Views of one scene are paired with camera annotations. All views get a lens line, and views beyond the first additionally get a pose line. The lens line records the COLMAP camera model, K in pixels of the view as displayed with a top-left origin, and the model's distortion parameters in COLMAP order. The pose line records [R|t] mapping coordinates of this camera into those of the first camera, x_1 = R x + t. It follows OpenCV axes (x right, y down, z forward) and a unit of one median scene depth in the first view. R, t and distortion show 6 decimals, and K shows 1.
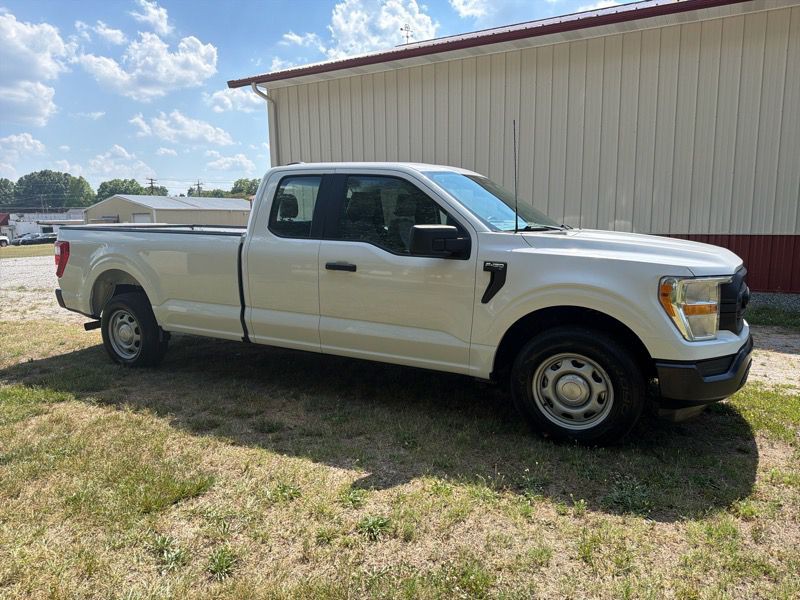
lens RADIAL K [[579.4, 0, 394.0], [0, 579.4, 297.9], [0, 0, 1]] dist [0.002040, 0.001243]
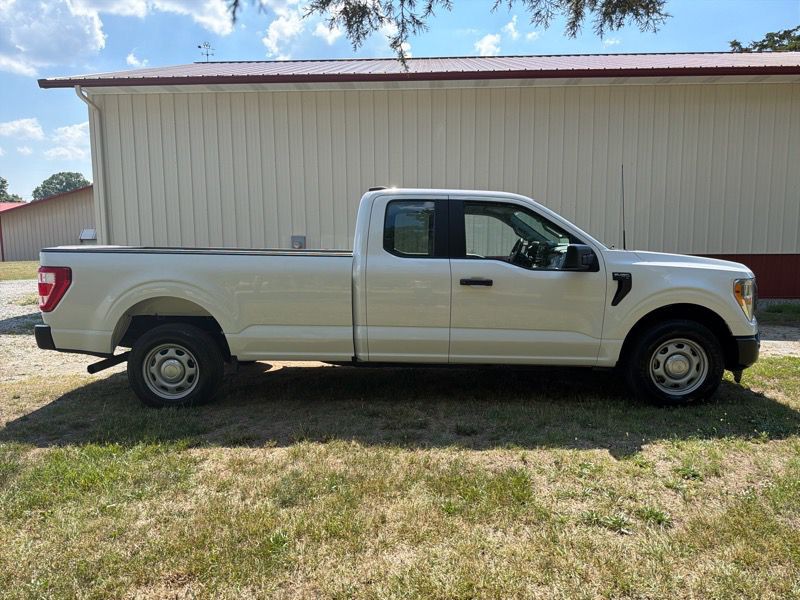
lens RADIAL K [[575.2, 0, 406.3], [0, 575.2, 293.4], [0, 0, 1]] dist [0.034852, -0.040947]
pose [[0.882503, -0.038592, 0.468720, -0.736193], [0.062148, 0.997457, -0.034887, -0.001385], [-0.466182, 0.059918, 0.882658, 0.081334]]
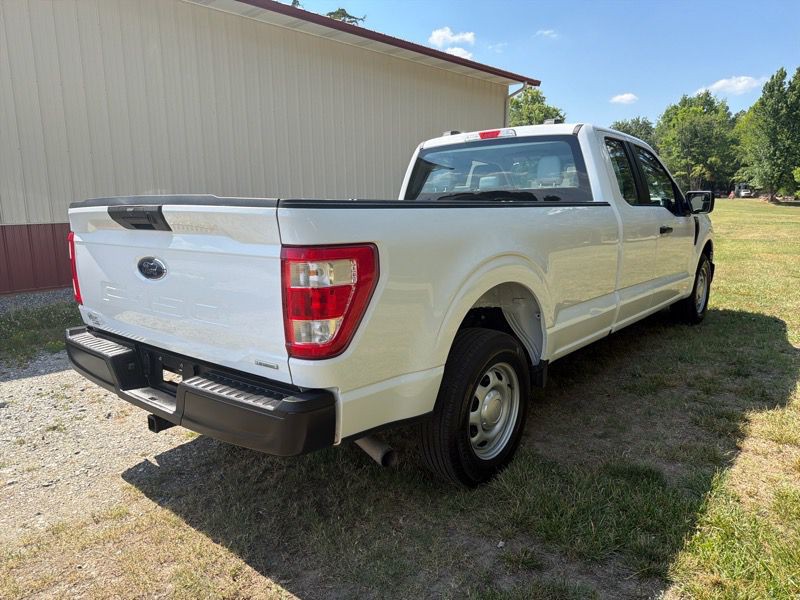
lens RADIAL K [[572.3, 0, 400.0], [0, 572.3, 310.5], [0, 0, 1]] dist [-0.000776, -0.003685]
pose [[0.172646, -0.179782, 0.968438, -1.245033], [0.149057, 0.976647, 0.154733, -0.146178], [-0.973640, 0.117639, 0.195412, 1.288166]]
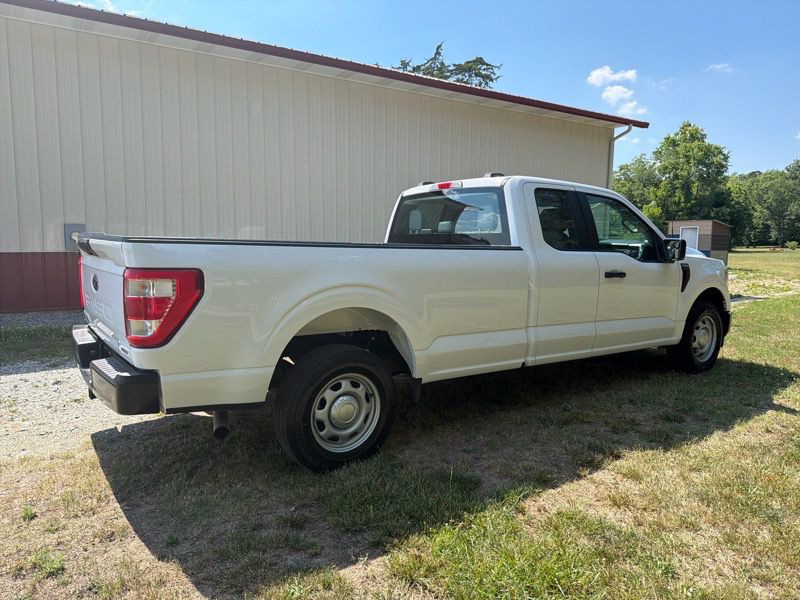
lens RADIAL K [[576.5, 0, 400.0], [0, 576.5, 300.0], [0, 0, 1]] dist [-0.002013, -0.003468]
pose [[0.416029, -0.083878, 0.905475, -1.297668], [0.111570, 0.992922, 0.040717, -0.097378], [-0.902481, 0.084085, 0.422443, 0.903574]]
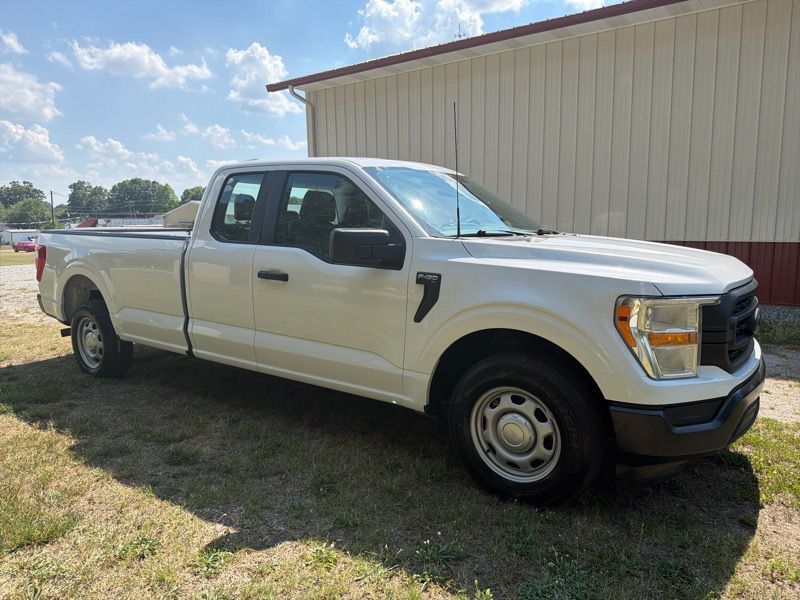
lens RADIAL K [[575.2, 0, 406.3], [0, 575.2, 293.4], [0, 0, 1]] dist [0.034852, -0.040947]
pose [[0.993690, 0.016335, -0.110962, 0.203740], [-0.018158, 0.999716, -0.015435, -0.016954], [0.110678, 0.017352, 0.993705, 0.150310]]
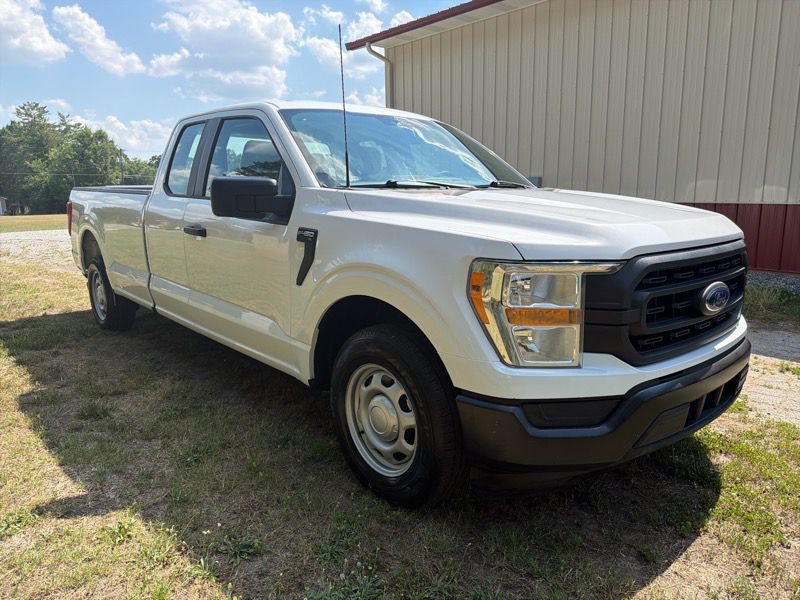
lens RADIAL K [[575.2, 0, 406.3], [0, 575.2, 293.4], [0, 0, 1]] dist [0.034852, -0.040947]
pose [[0.943695, 0.063109, -0.324742, 0.461612], [-0.050002, 0.997568, 0.048559, -0.019338], [0.327017, -0.029587, 0.944555, 0.309898]]
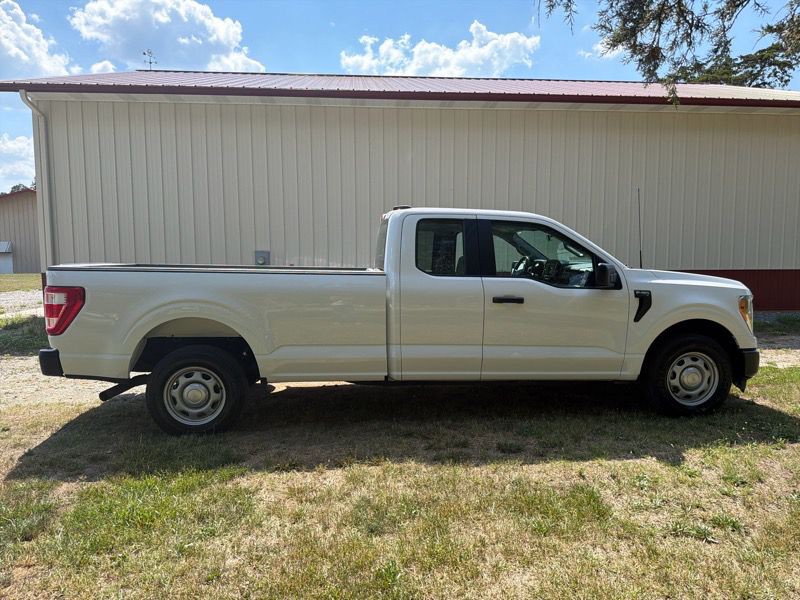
lens RADIAL K [[574.5, 0, 405.1], [0, 574.5, 287.3], [0, 0, 1]] dist [0.035424, -0.041308]
pose [[0.814470, -0.025671, 0.579637, -0.917980], [0.074046, 0.995451, -0.059958, -0.025837], [-0.575461, 0.091753, 0.812666, 0.191476]]
